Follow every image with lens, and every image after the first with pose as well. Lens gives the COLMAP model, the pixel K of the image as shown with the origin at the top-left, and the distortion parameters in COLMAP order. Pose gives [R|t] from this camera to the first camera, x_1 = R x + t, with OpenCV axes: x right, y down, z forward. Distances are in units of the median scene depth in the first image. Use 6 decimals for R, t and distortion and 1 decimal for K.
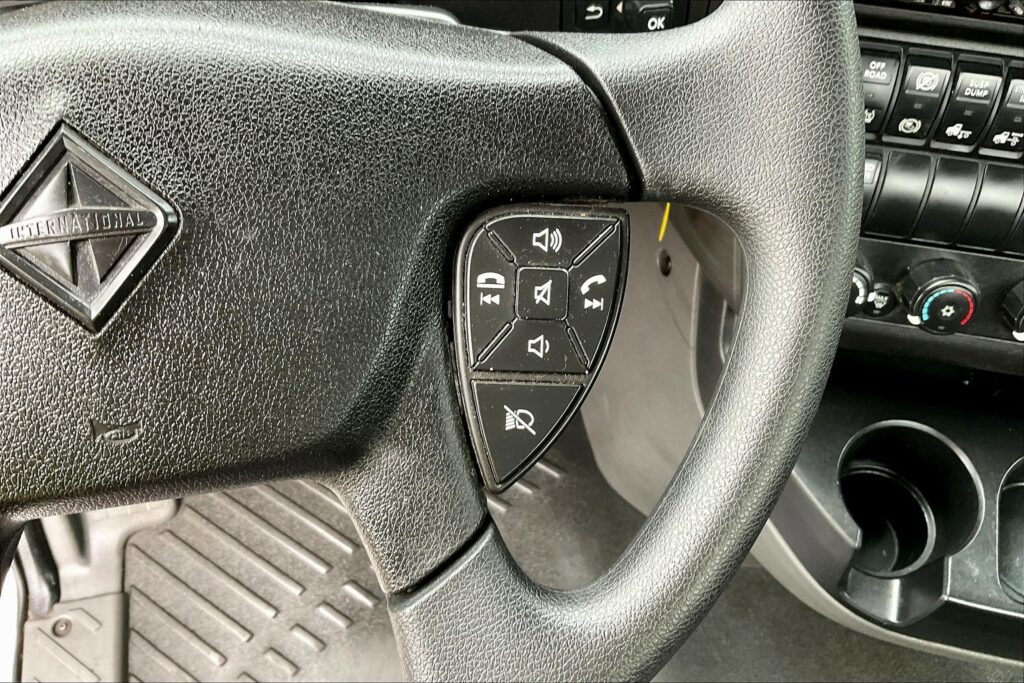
lens RADIAL K [[837.6, 0, 512.0], [0, 837.6, 341.5], [0, 0, 1]] dist [0.095026, -0.171558]
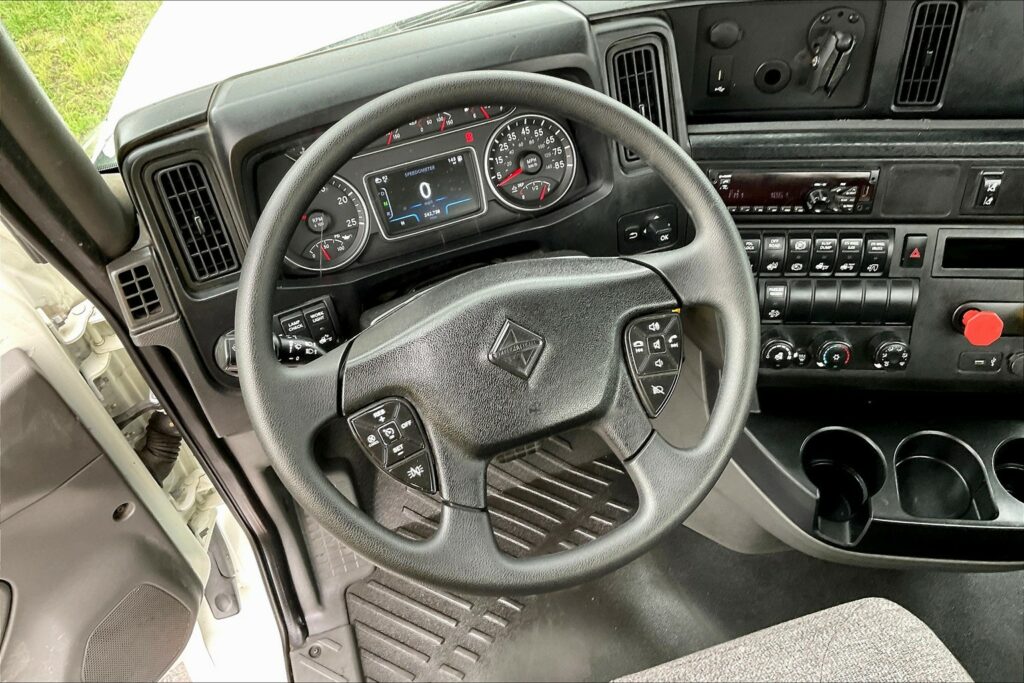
lens RADIAL K [[828.0, 0, 513.1], [0, 828.0, 337.5], [0, 0, 1]] dist [0.110576, -0.233238]
pose [[0.991777, -0.126339, 0.020418, -0.239024], [0.127976, 0.978159, -0.163787, 0.136656], [0.000721, 0.165053, 0.986284, -0.865437]]
